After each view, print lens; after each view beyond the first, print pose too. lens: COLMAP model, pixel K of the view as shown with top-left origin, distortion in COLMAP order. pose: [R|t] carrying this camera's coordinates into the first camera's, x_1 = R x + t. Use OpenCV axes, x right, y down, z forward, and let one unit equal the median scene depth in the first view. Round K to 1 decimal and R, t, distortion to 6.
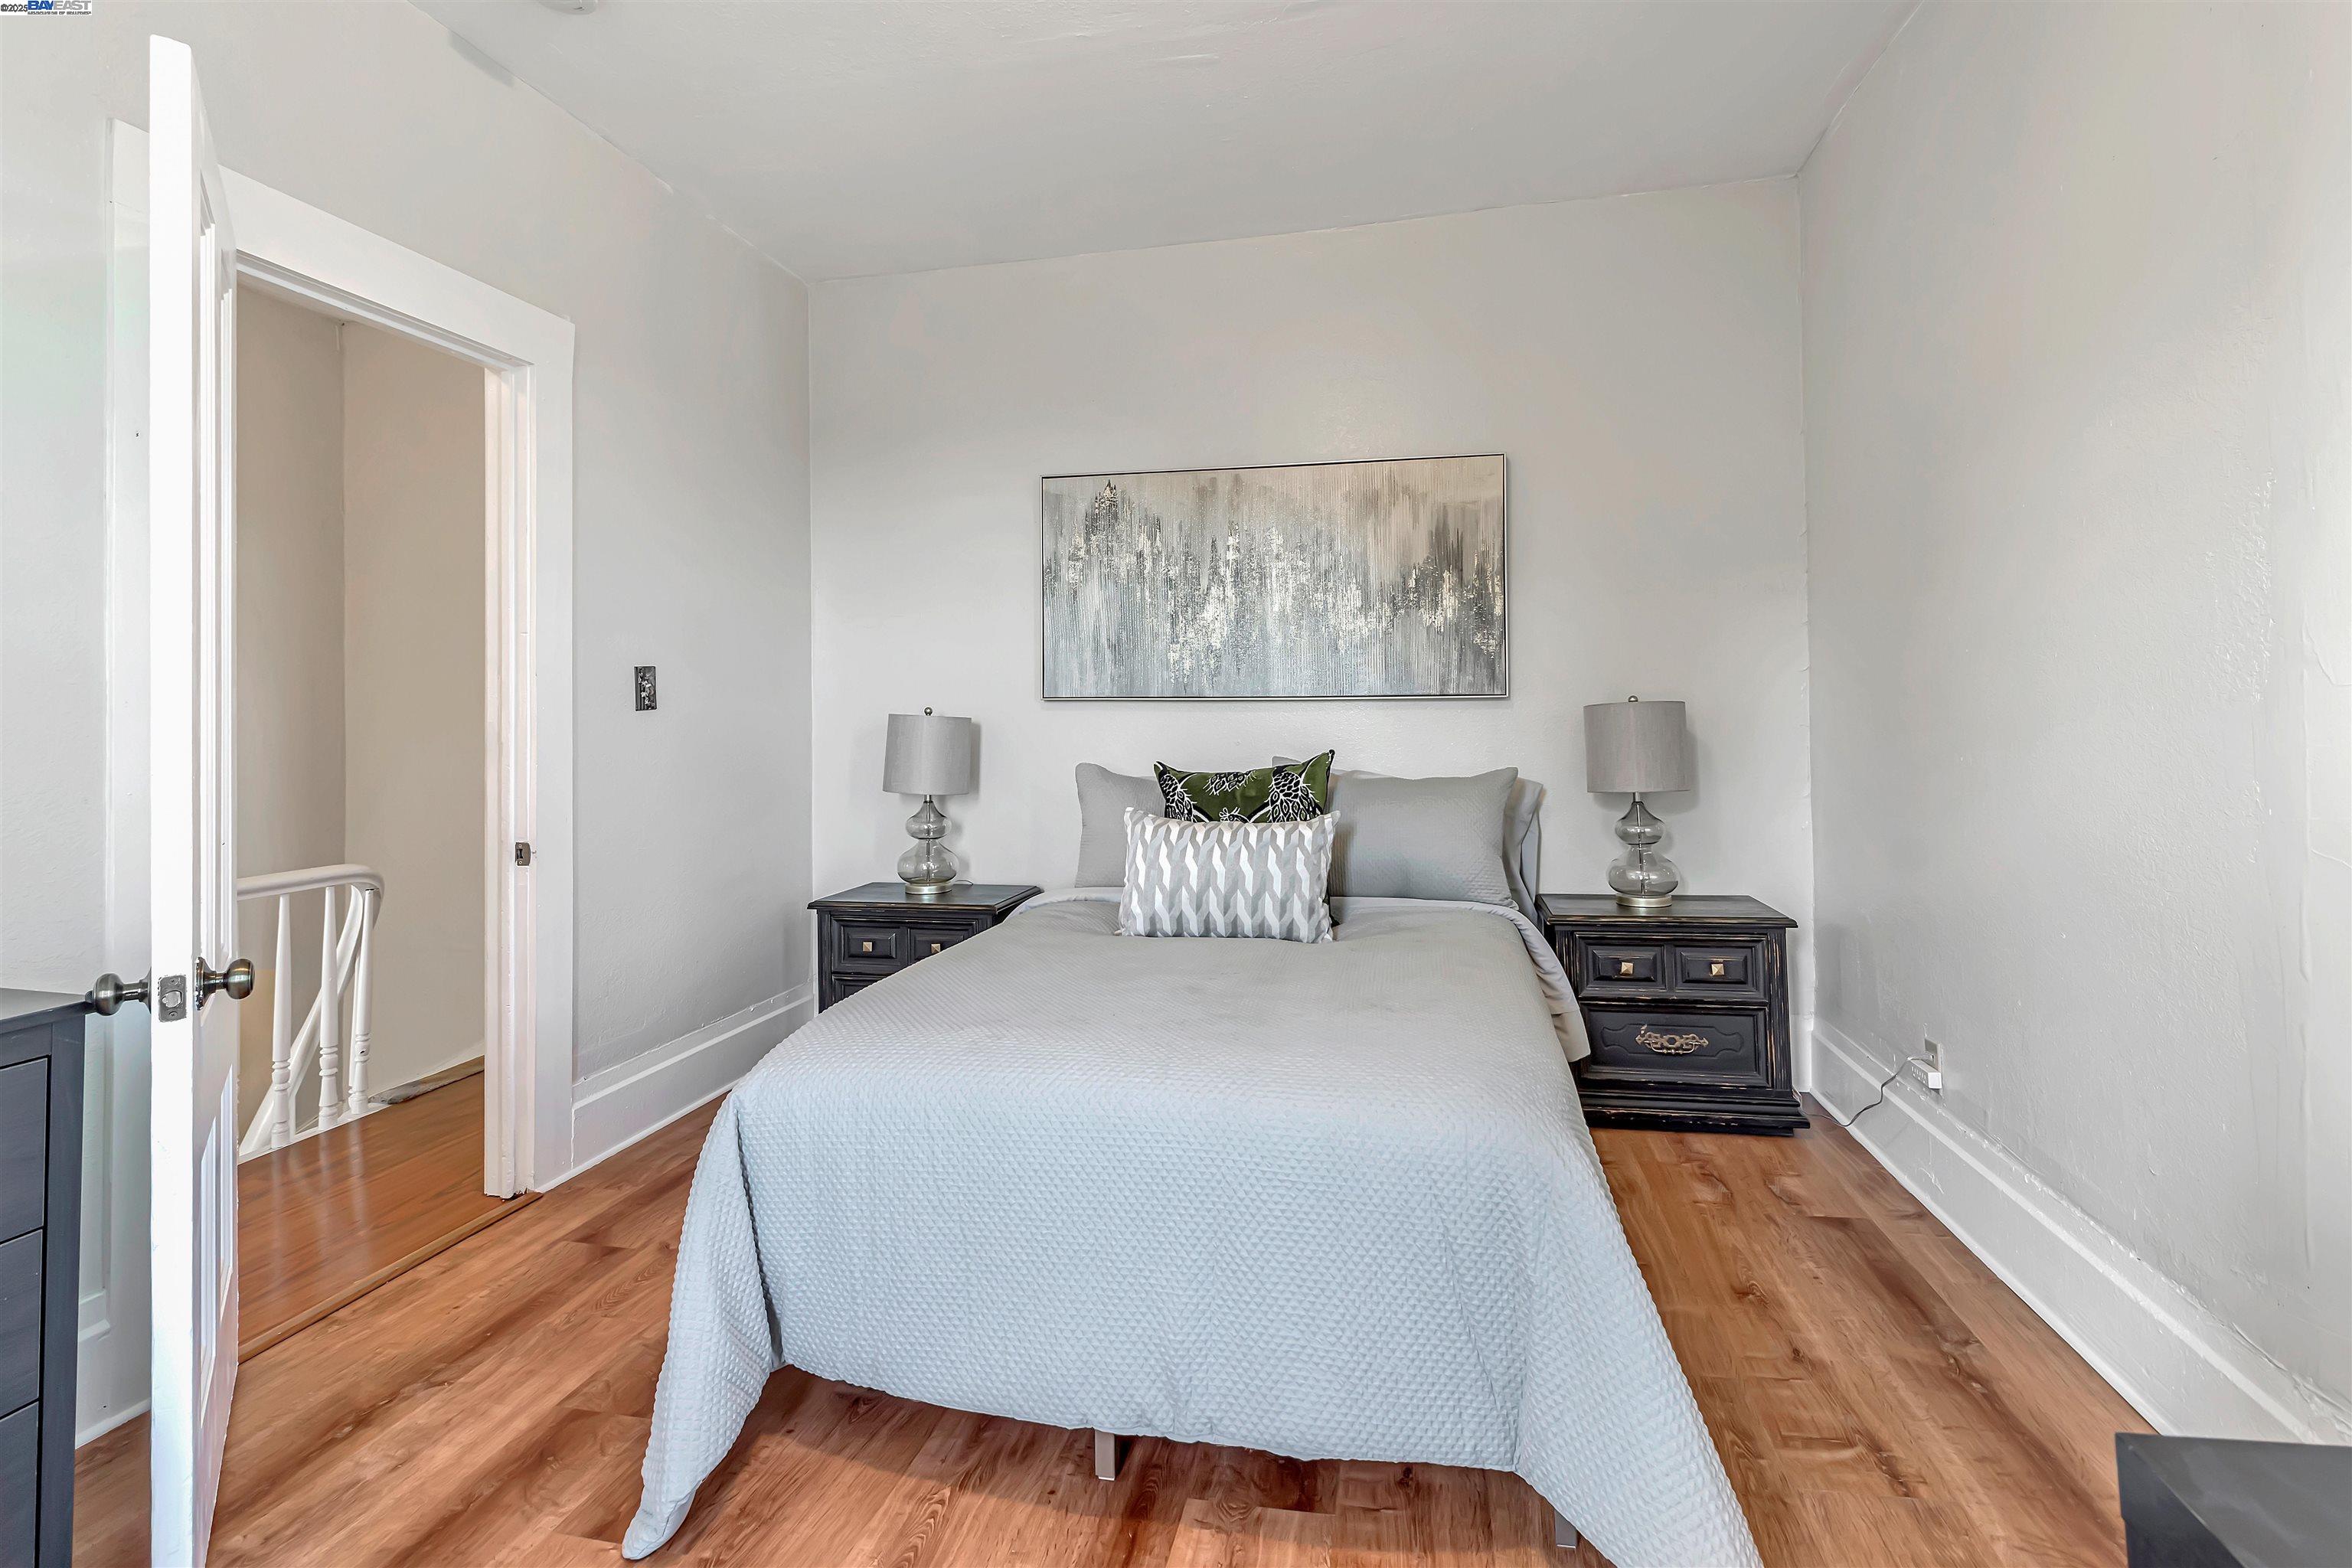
lens RADIAL K [[1095.7, 0, 1170.9], [0, 1095.7, 682.7], [0, 0, 1]] dist [0.001757, -0.000217]
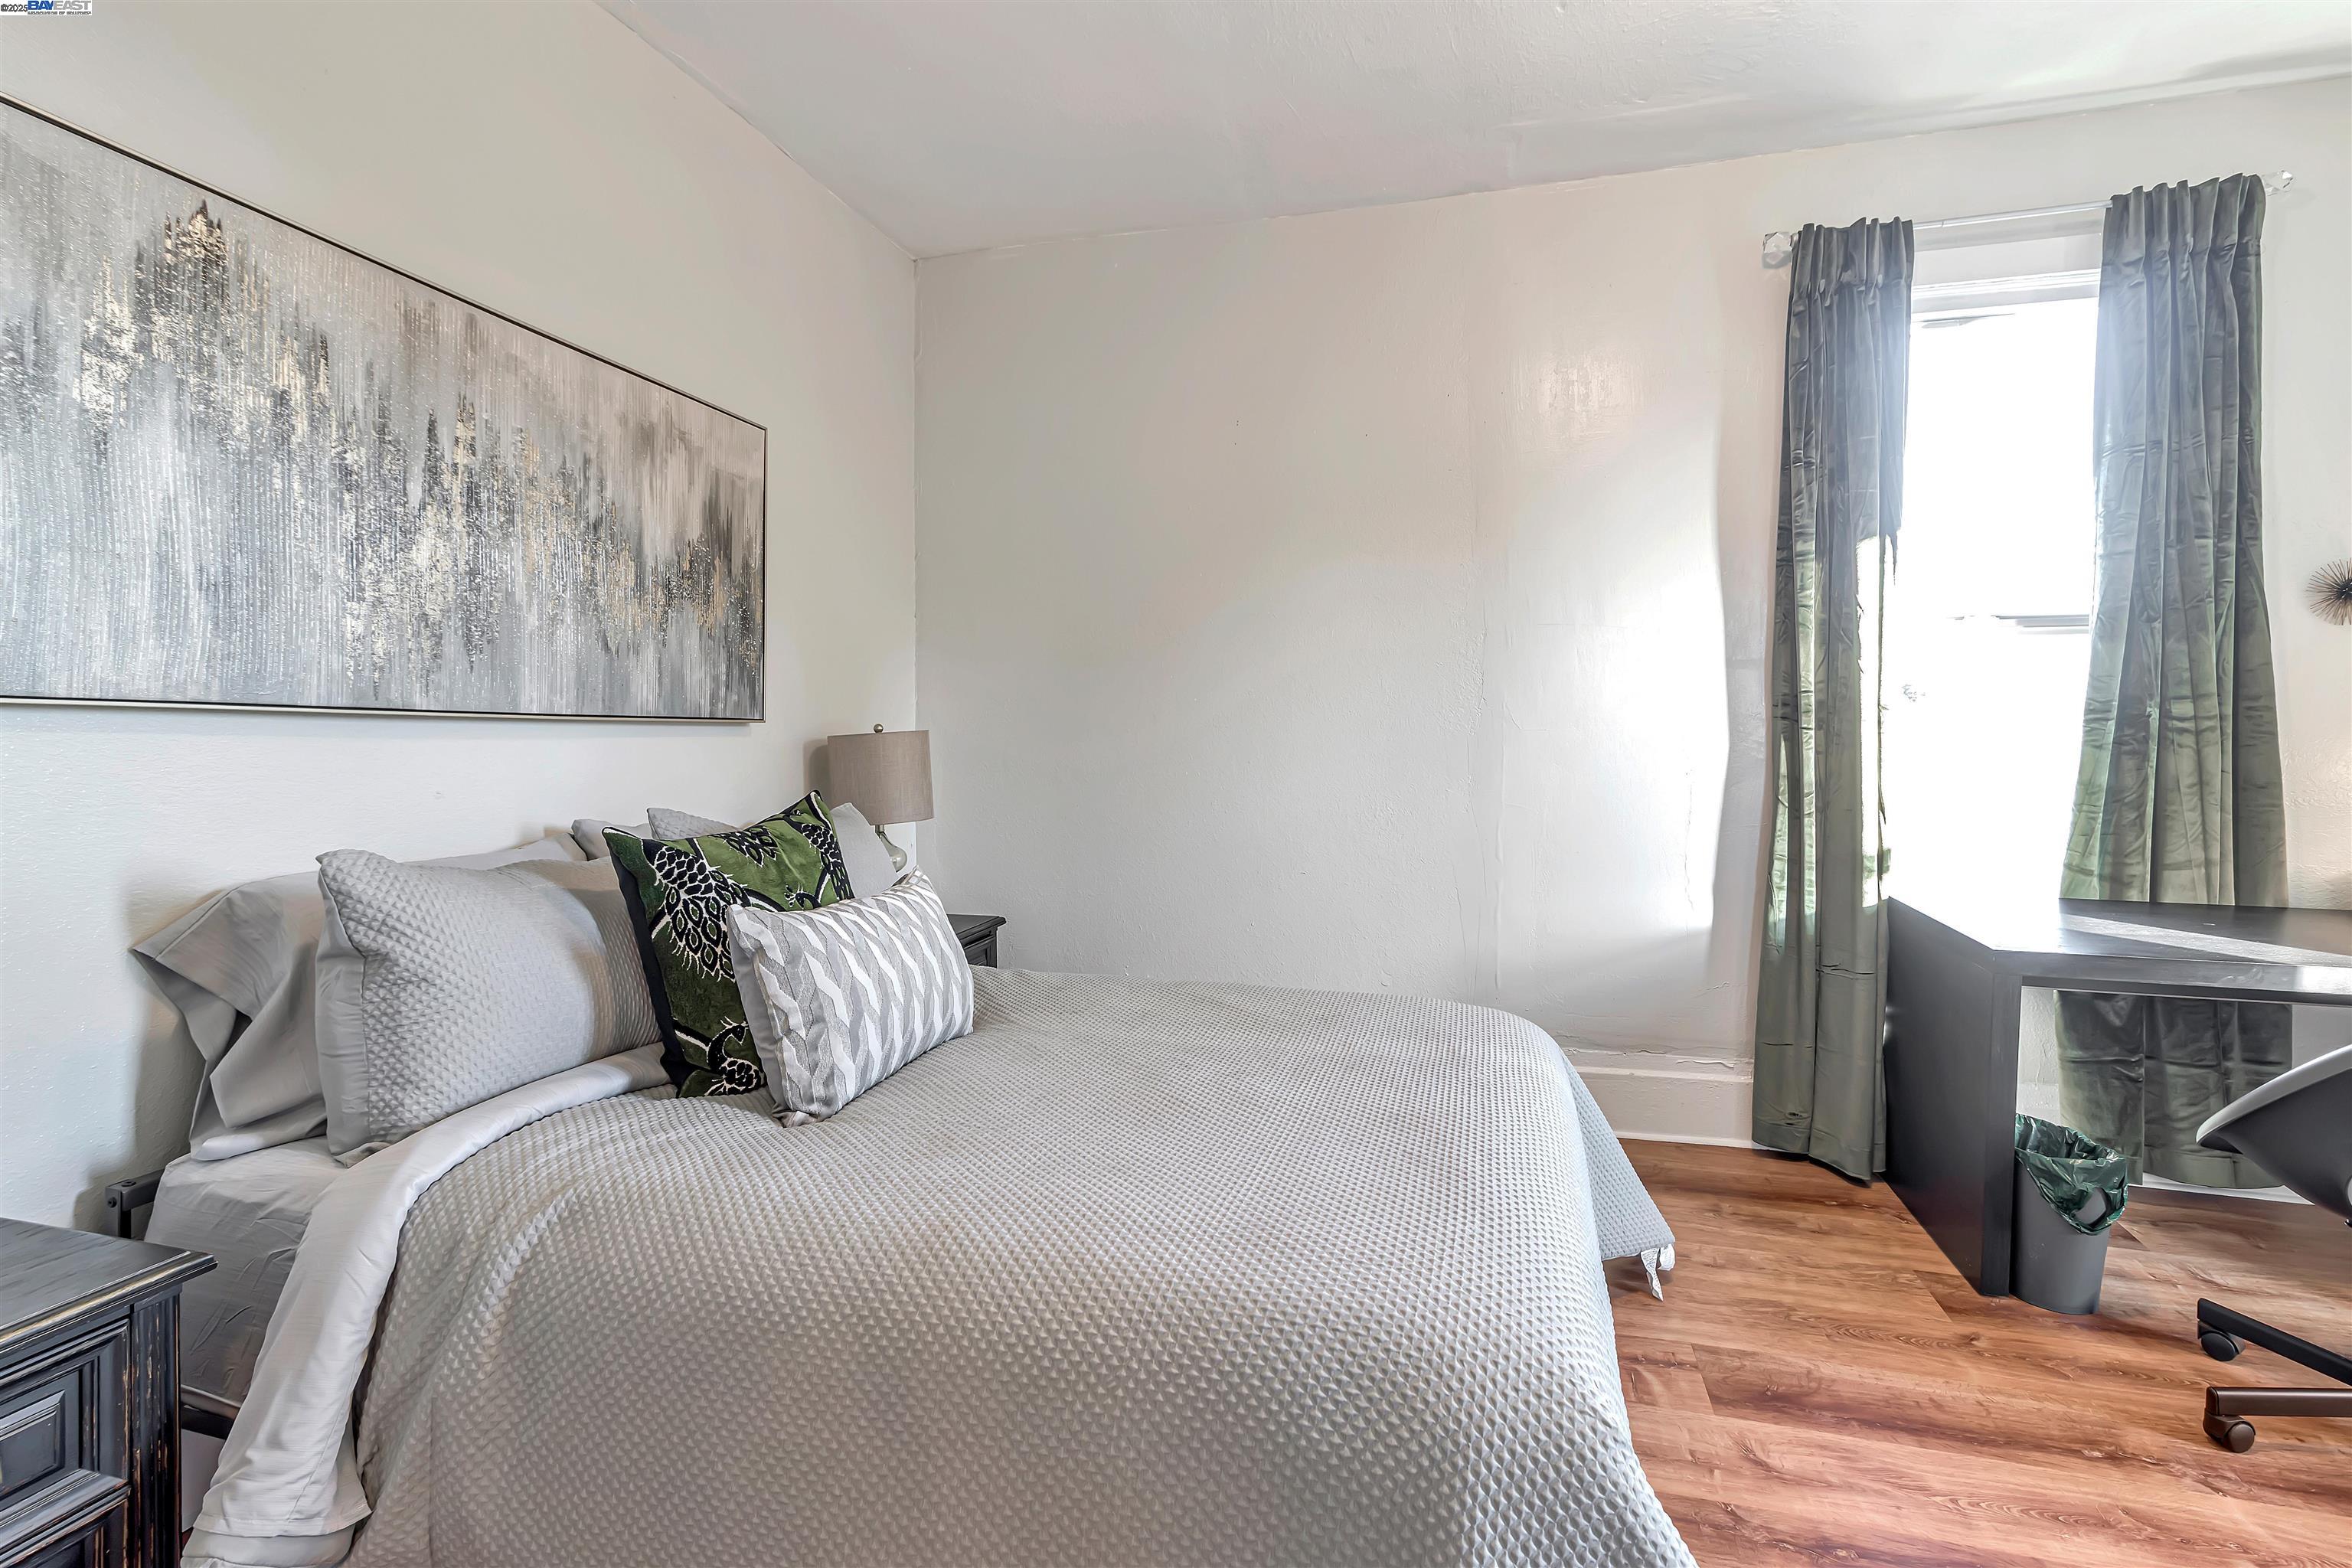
lens RADIAL K [[1095.7, 0, 1160.9], [0, 1095.7, 746.2], [0, 0, 1]] dist [0.001757, -0.000217]
pose [[0.062483, 0.000045, 0.998046, -0.506644], [-0.025961, 0.999662, 0.001580, 0.021922], [-0.997708, -0.026009, 0.062463, 0.641929]]
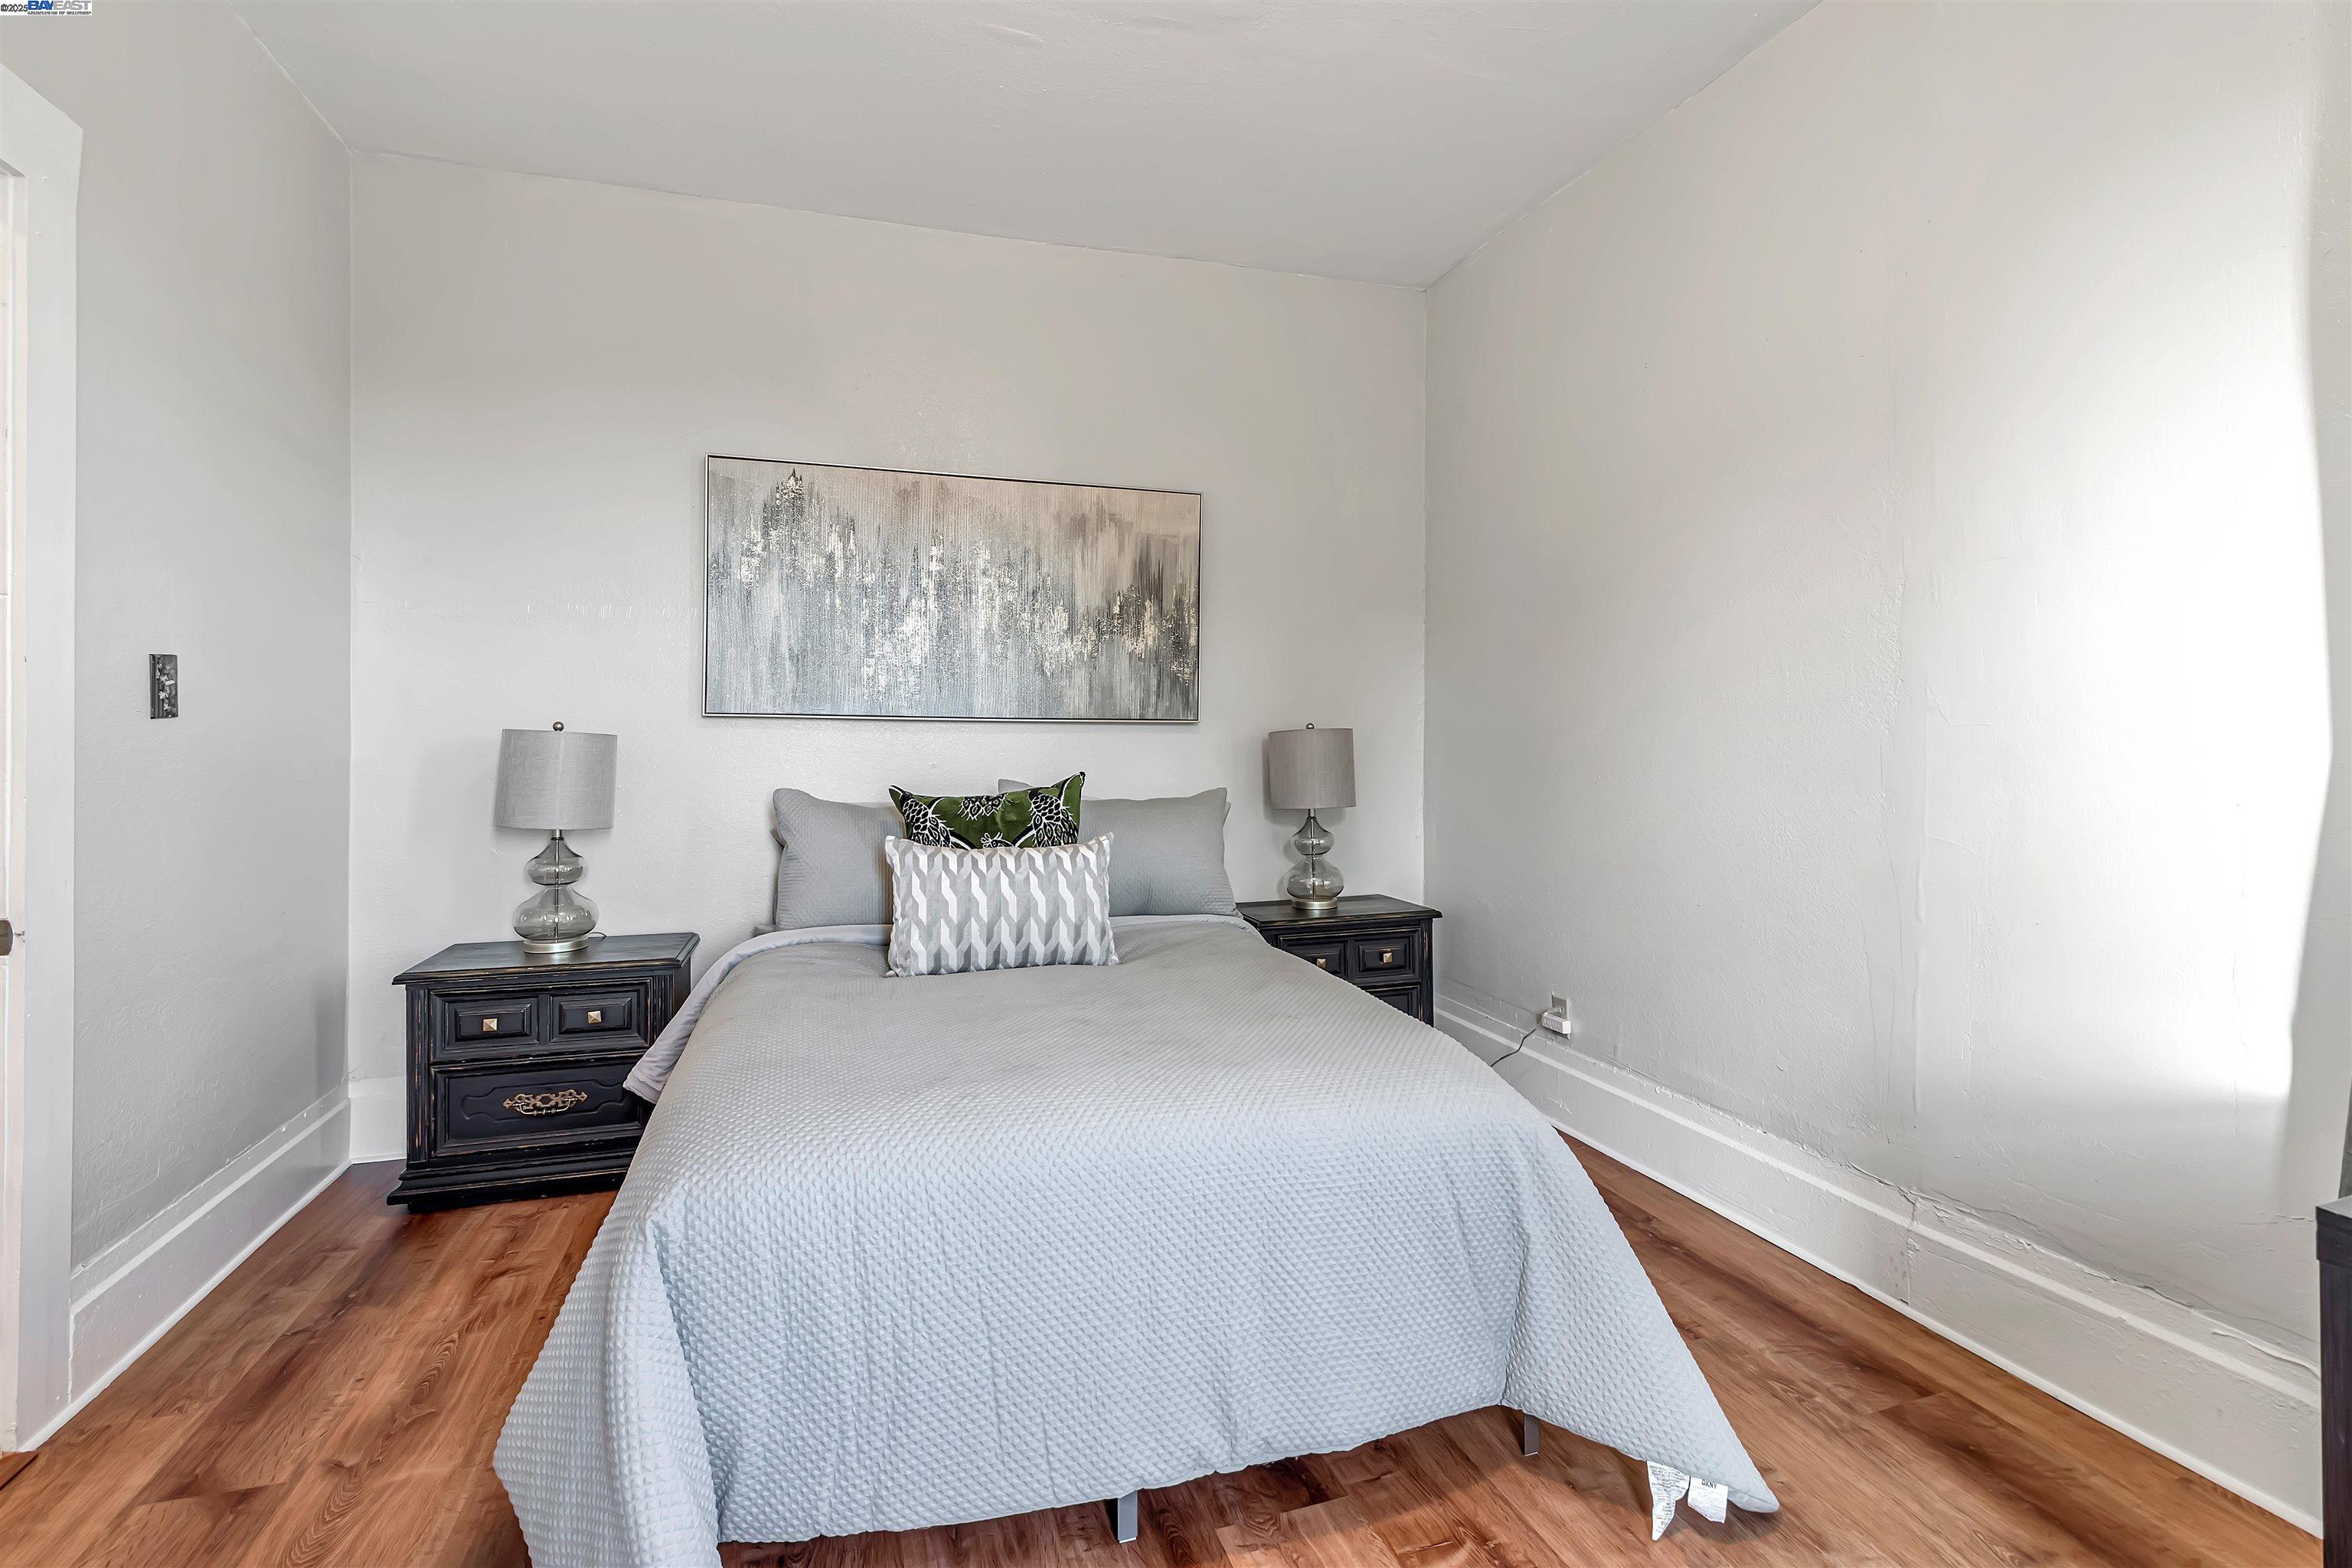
lens RADIAL K [[1095.7, 0, 1156.0], [0, 1095.7, 726.8], [0, 0, 1]] dist [0.001757, -0.000217]
pose [[0.873169, 0.016743, 0.487131, -0.248891], [-0.025624, 0.999605, 0.011572, 0.006066], [-0.486744, -0.022587, 0.873252, 0.086438]]
